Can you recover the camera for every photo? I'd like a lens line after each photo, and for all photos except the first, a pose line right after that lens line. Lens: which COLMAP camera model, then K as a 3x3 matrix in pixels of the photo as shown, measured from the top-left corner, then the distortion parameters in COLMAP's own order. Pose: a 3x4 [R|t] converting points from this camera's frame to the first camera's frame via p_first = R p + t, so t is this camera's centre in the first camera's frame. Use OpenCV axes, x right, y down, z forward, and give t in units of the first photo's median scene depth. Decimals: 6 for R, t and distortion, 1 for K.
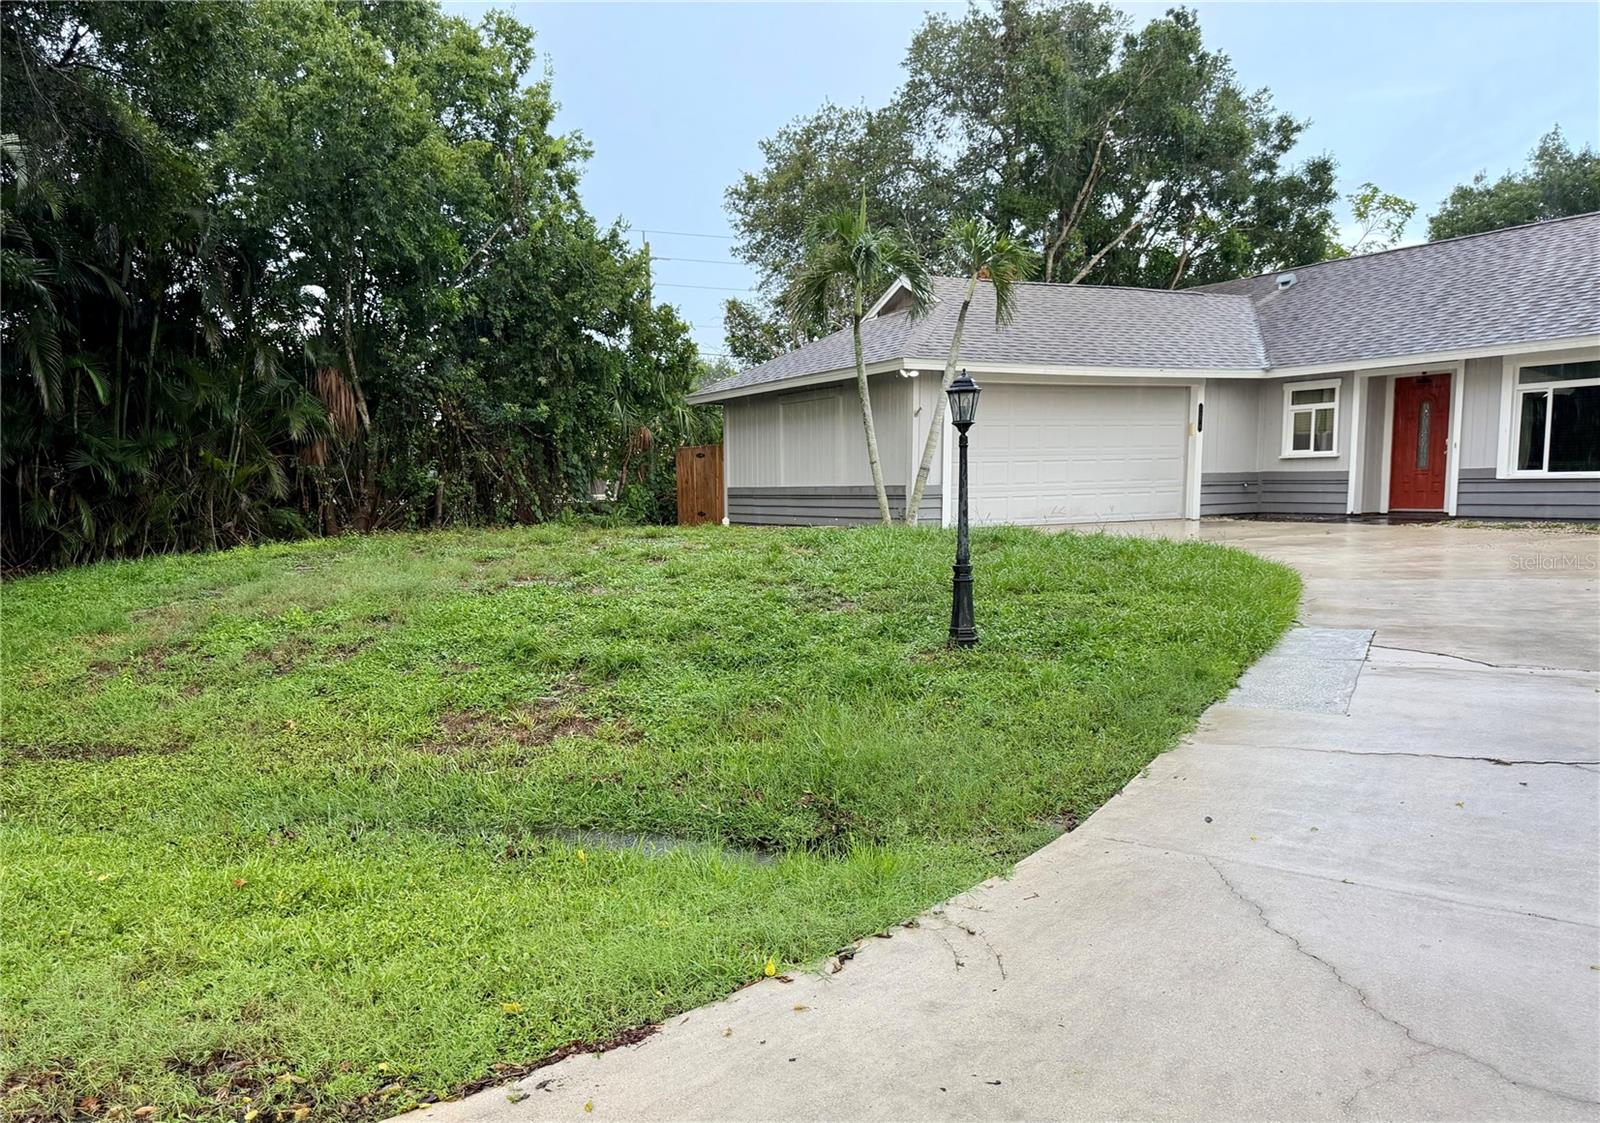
lens RADIAL K [[1203.5, 0, 725.7], [0, 1203.5, 652.6], [0, 0, 1]] dist [0.008498, -0.019483]
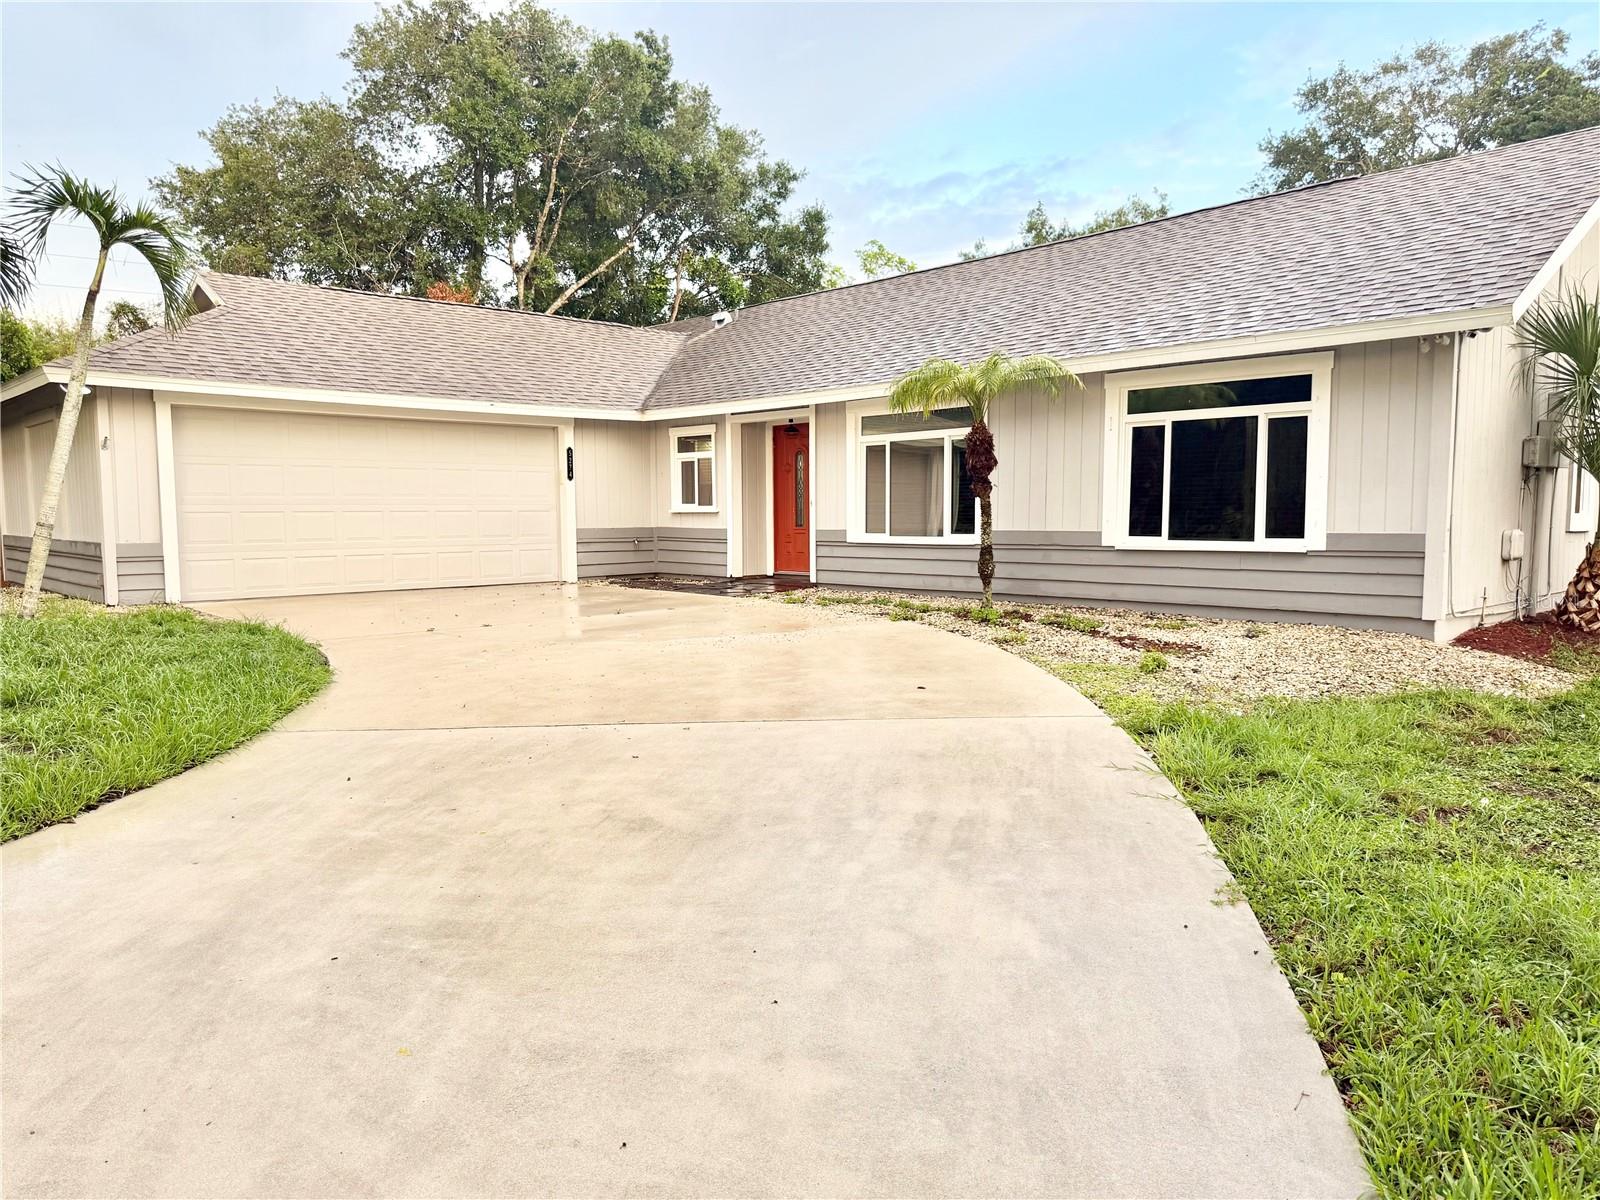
lens RADIAL K [[1132.2, 0, 787.2], [0, 1132.2, 611.4], [0, 0, 1]] dist [0.063708, -0.091083]
pose [[0.956466, -0.011463, 0.291617, 0.302543], [0.028482, 0.998125, -0.054183, -0.042635], [-0.290449, 0.060130, 0.954999, 0.195316]]
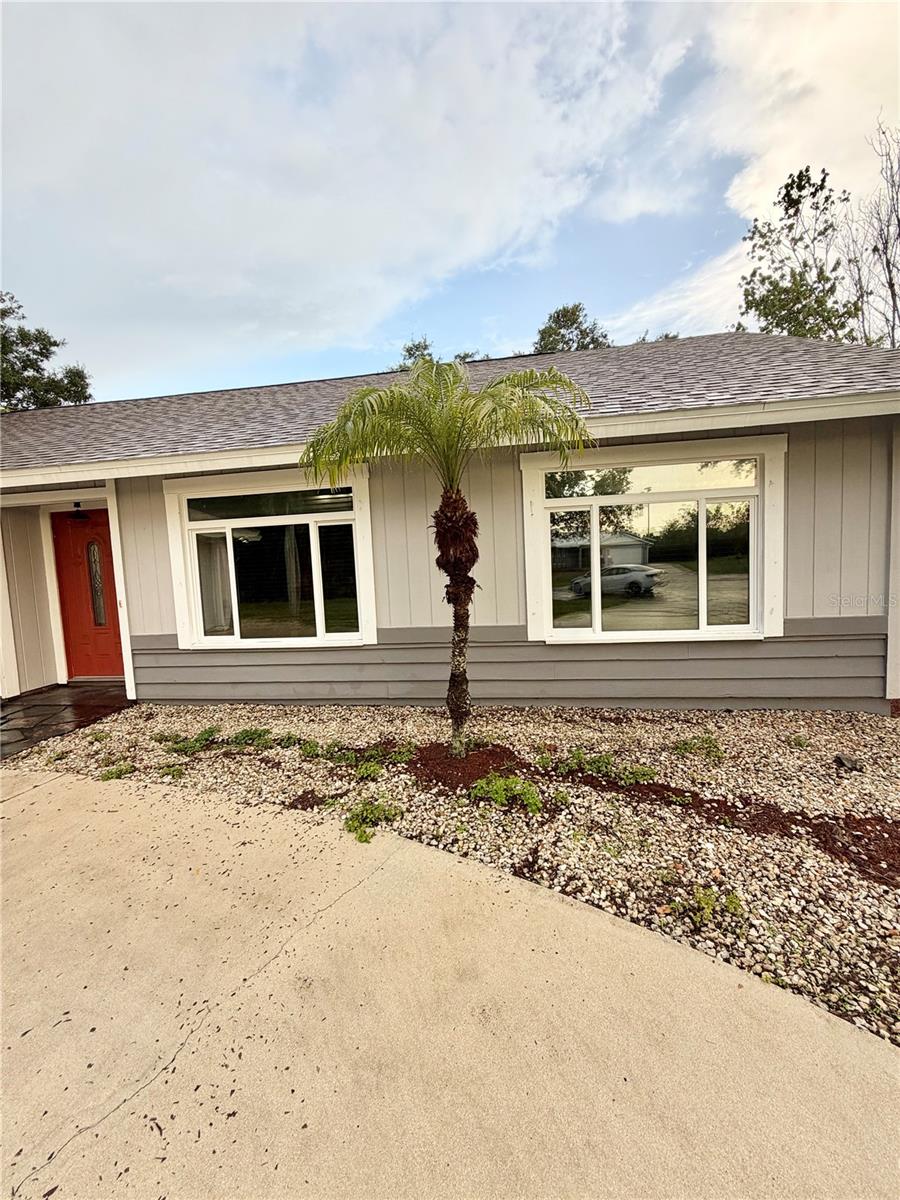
lens RADIAL K [[482.2, 0, 457.7], [0, 482.2, 599.0], [0, 0, 1]] dist [-0.002473, -0.001466]
pose [[0.560756, -0.073371, 0.824724, 0.419232], [0.152294, 0.988212, -0.015633, -0.121421], [-0.813855, 0.134367, 0.565319, 0.585394]]
